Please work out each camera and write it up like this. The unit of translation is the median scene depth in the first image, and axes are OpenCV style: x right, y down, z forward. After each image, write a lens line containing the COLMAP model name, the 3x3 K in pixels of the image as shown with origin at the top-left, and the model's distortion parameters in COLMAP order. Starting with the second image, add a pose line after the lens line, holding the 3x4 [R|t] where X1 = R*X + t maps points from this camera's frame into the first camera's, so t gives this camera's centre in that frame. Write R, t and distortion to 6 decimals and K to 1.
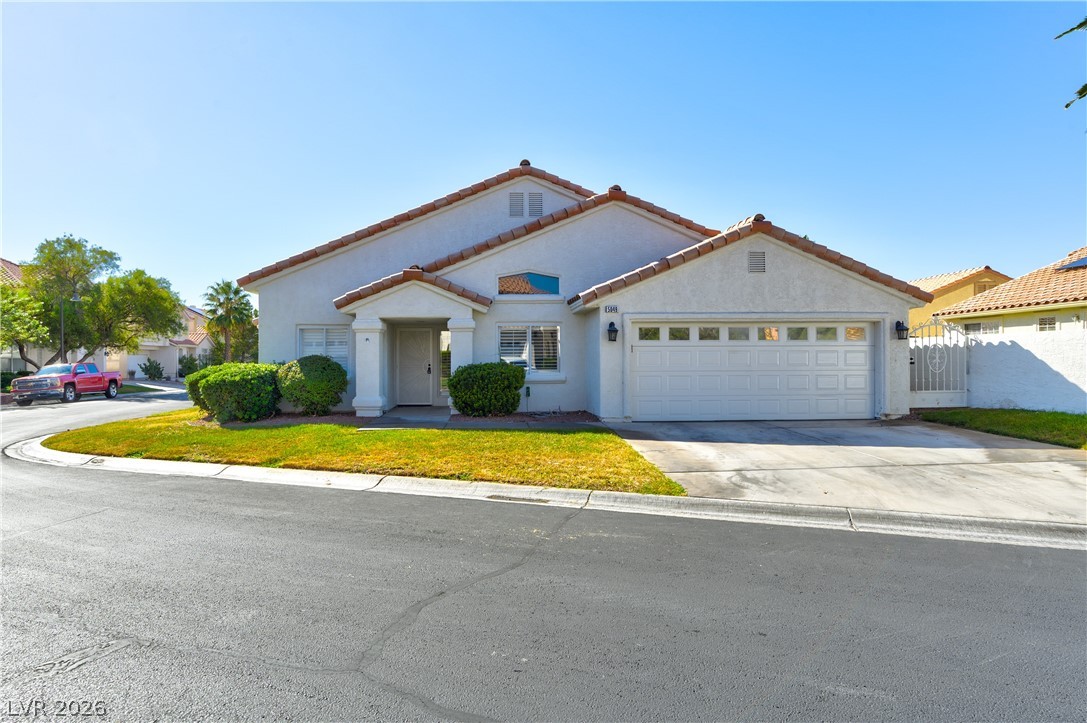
lens RADIAL K [[545.2, 0, 541.5], [0, 545.2, 368.6], [0, 0, 1]] dist [0.000996, 0.000651]
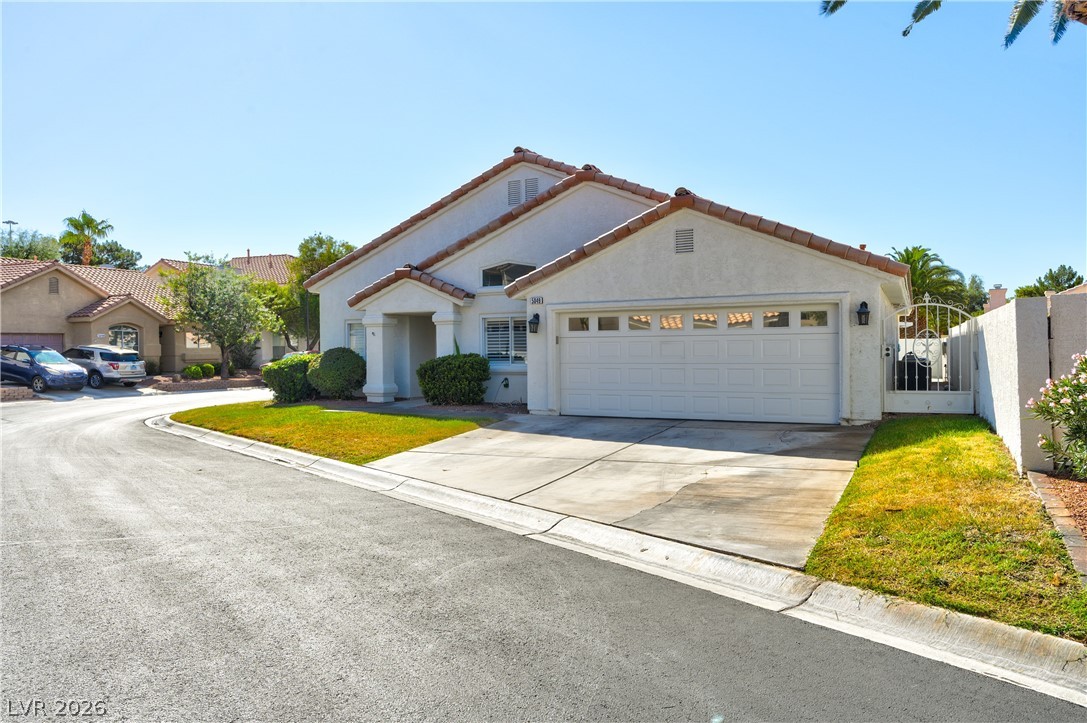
lens RADIAL K [[756.7, 0, 571.2], [0, 756.7, 373.6], [0, 0, 1]] dist [0.044599, 0.000731]
pose [[0.875281, 0.012940, -0.483441, 0.779103], [-0.005732, 0.999849, 0.016384, 0.001392], [0.483580, -0.011570, 0.875223, -0.165579]]
